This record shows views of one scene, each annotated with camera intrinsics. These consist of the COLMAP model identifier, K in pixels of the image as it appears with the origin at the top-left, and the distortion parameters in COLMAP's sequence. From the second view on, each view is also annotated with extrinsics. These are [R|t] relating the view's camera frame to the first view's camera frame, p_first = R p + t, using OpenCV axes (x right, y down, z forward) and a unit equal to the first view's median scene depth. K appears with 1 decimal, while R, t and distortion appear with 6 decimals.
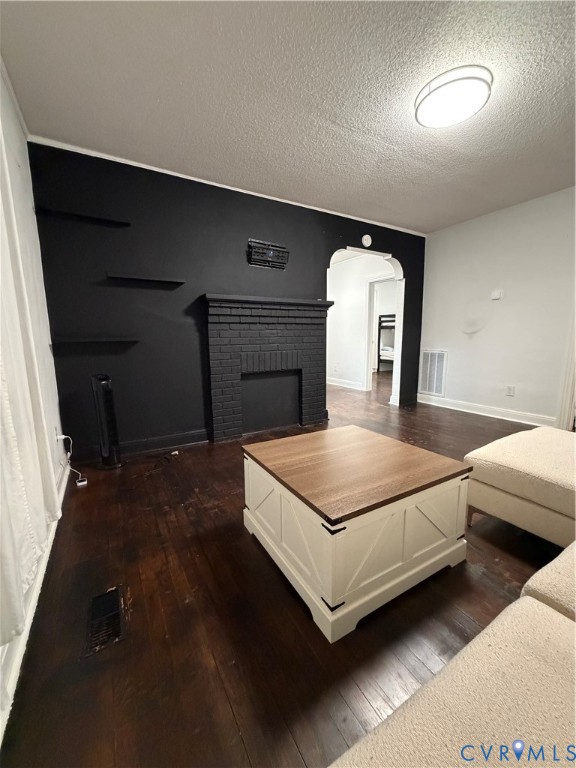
lens RADIAL K [[308.5, 0, 286.5], [0, 308.5, 384.4], [0, 0, 1]] dist [-0.011637, 0.000081]
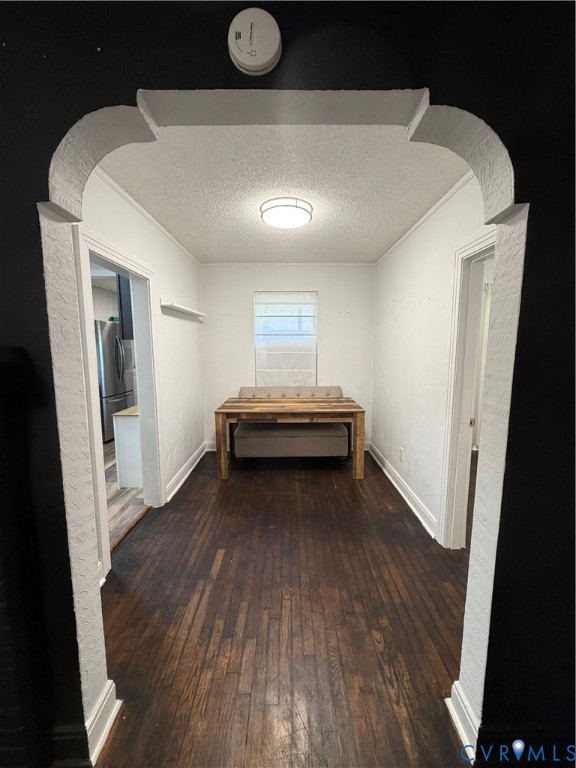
lens RADIAL K [[308.5, 0, 290.4], [0, 308.5, 383.1], [0, 0, 1]] dist [-0.011637, 0.000081]
pose [[0.868292, 0.075067, -0.490341, 0.364926], [-0.090460, 0.995870, -0.007728, -0.223250], [0.487736, 0.051066, 0.871496, 0.779817]]
